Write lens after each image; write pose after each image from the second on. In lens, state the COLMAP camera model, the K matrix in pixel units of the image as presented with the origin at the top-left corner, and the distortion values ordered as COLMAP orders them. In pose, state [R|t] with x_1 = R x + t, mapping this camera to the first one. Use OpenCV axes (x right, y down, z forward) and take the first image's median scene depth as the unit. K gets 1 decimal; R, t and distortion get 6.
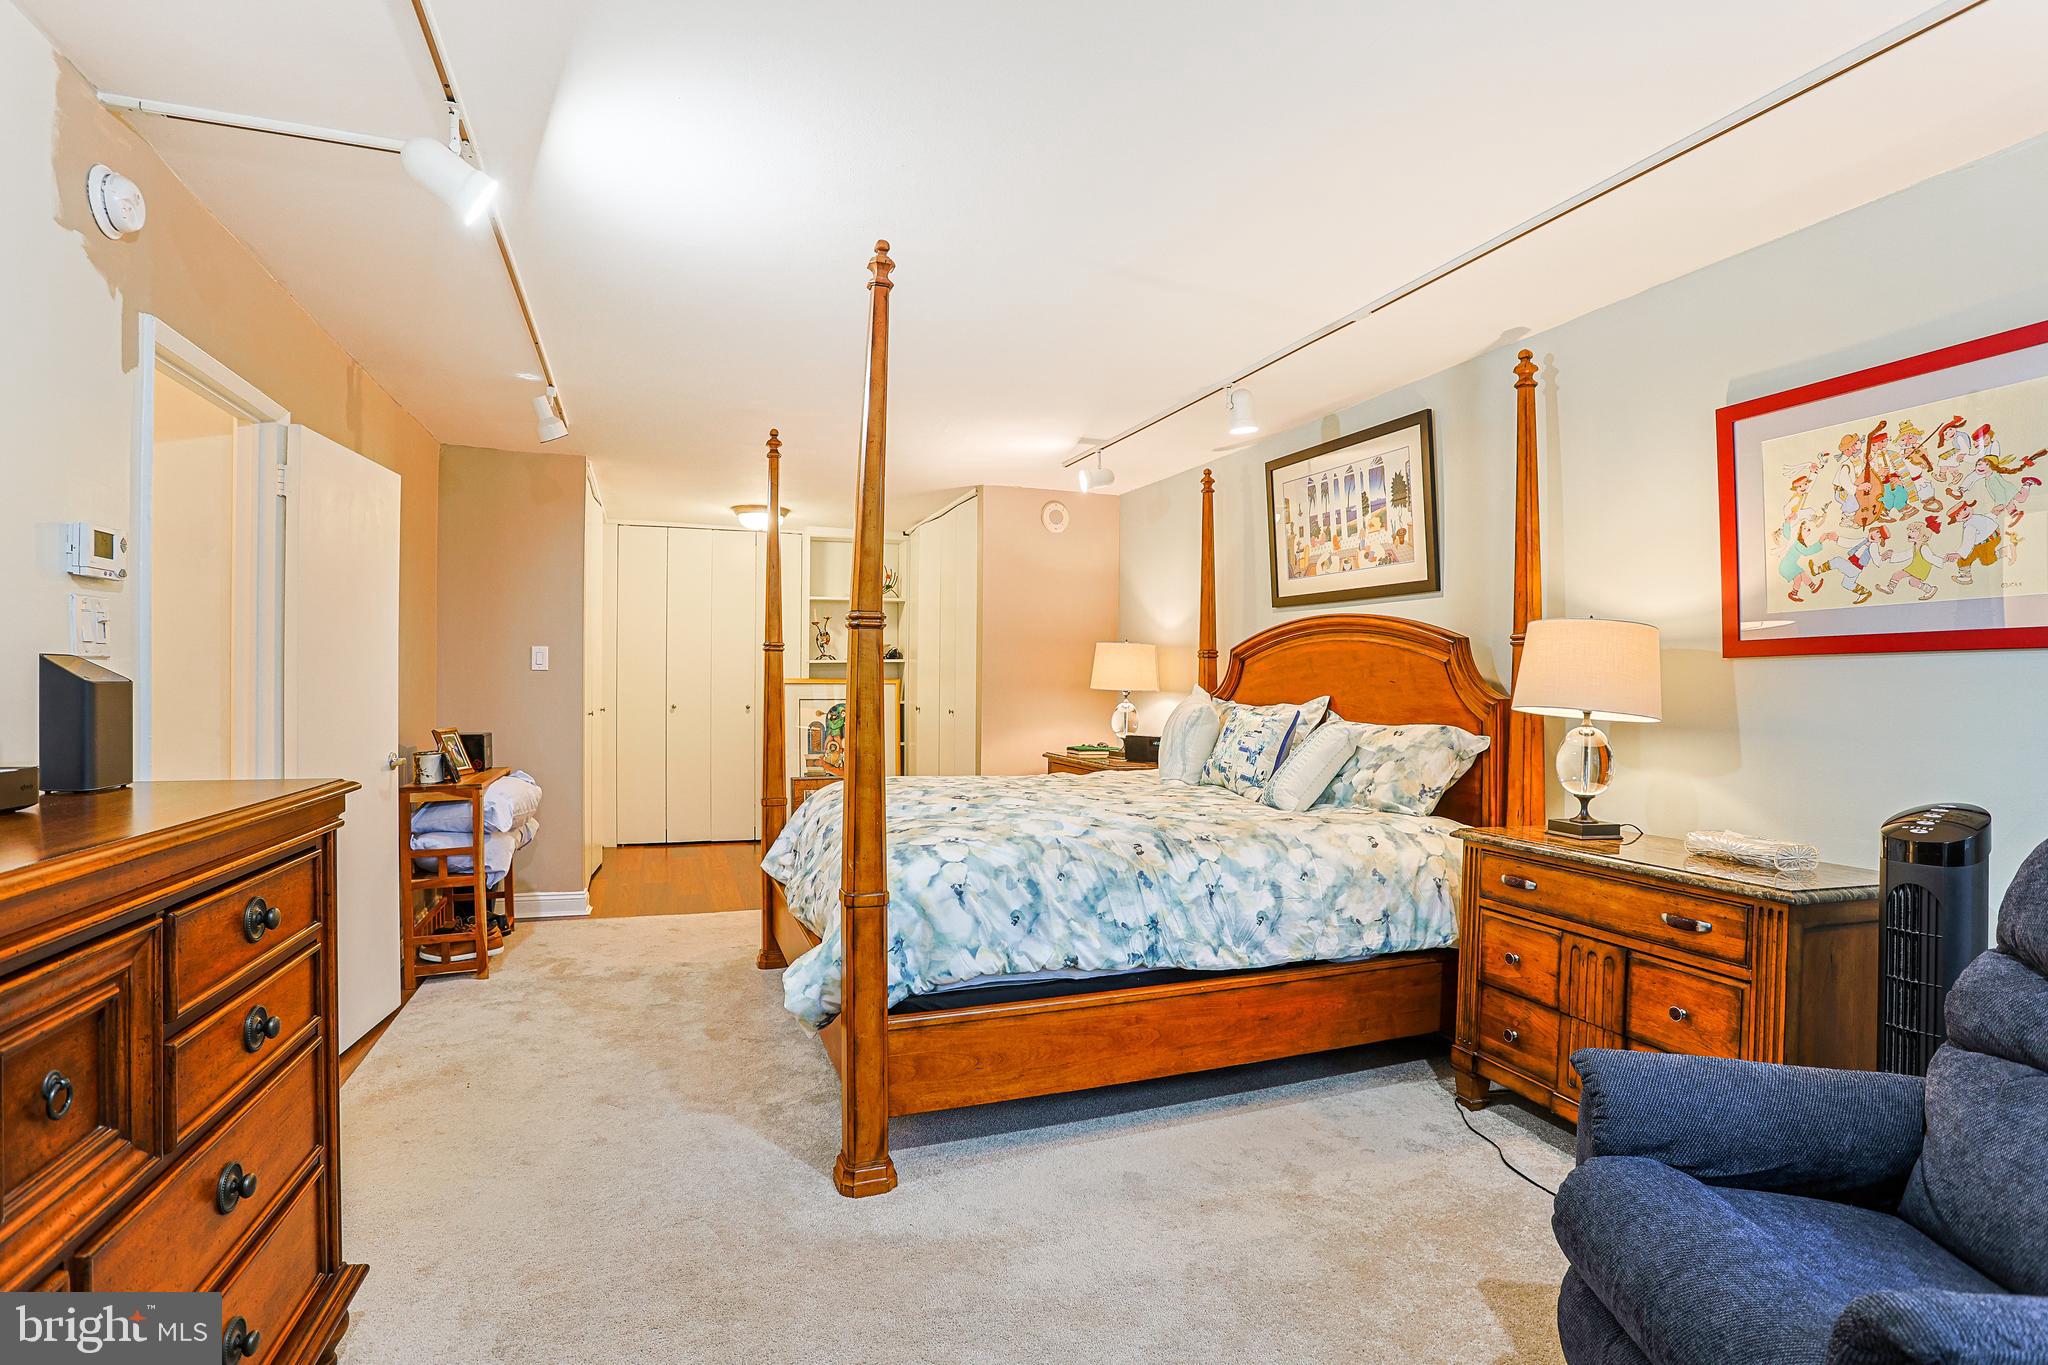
lens RADIAL K [[992.7, 0, 1026.5], [0, 992.7, 676.8], [0, 0, 1]] dist [-0.074364, 0.029811]
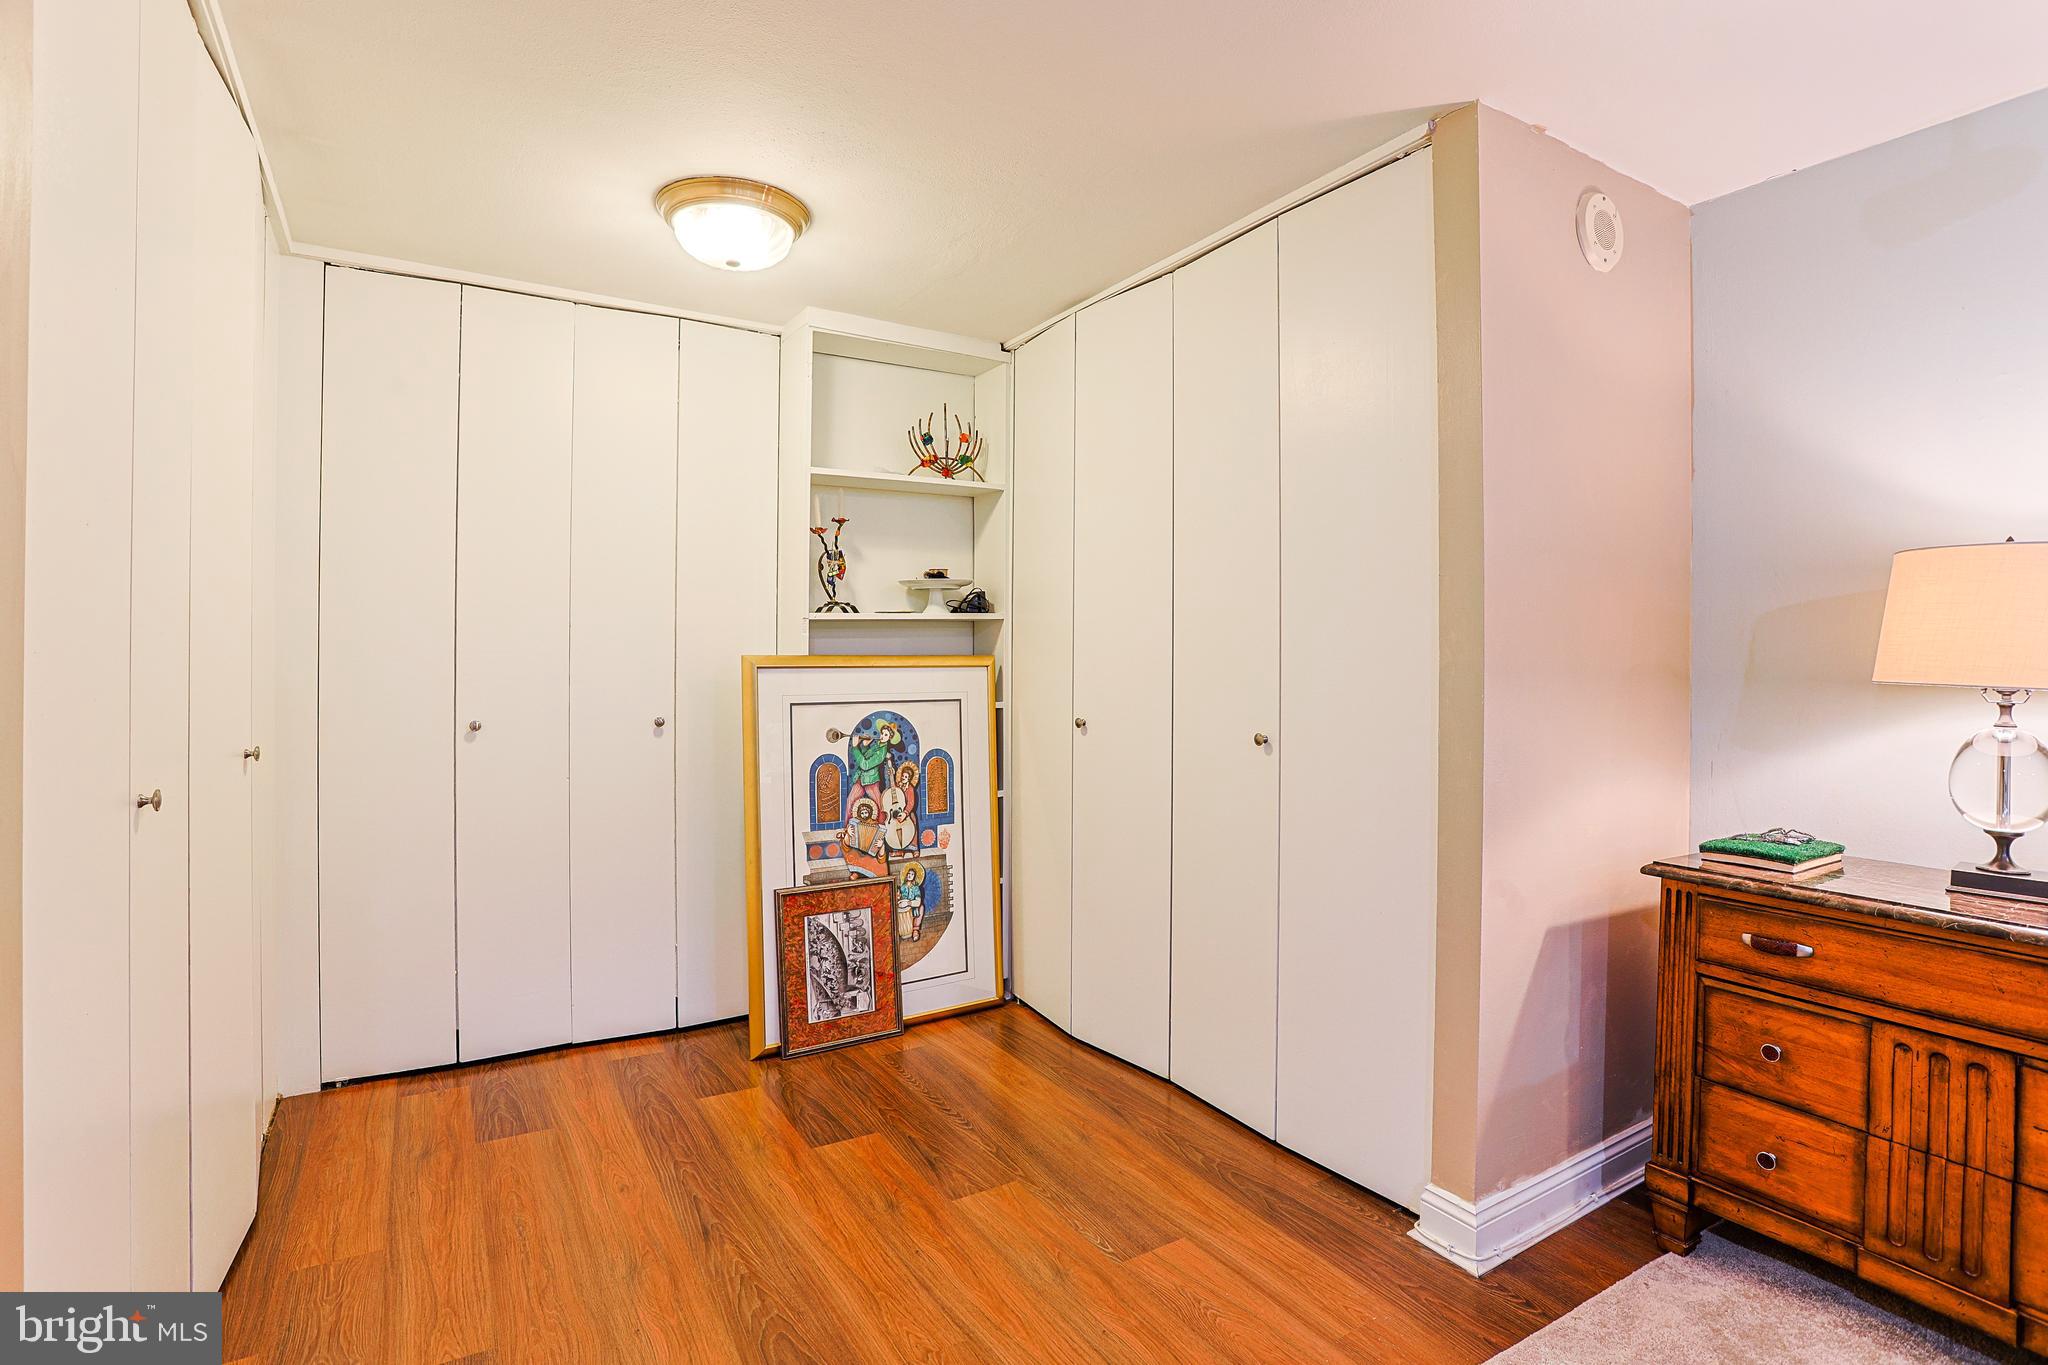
lens RADIAL K [[992.7, 0, 1026.5], [0, 992.7, 676.8], [0, 0, 1]] dist [-0.074364, 0.029811]
pose [[0.977122, -0.006684, 0.212573, -0.212152], [0.001698, 0.999719, 0.023629, 0.001055], [-0.212671, -0.022727, 0.976859, 0.541514]]
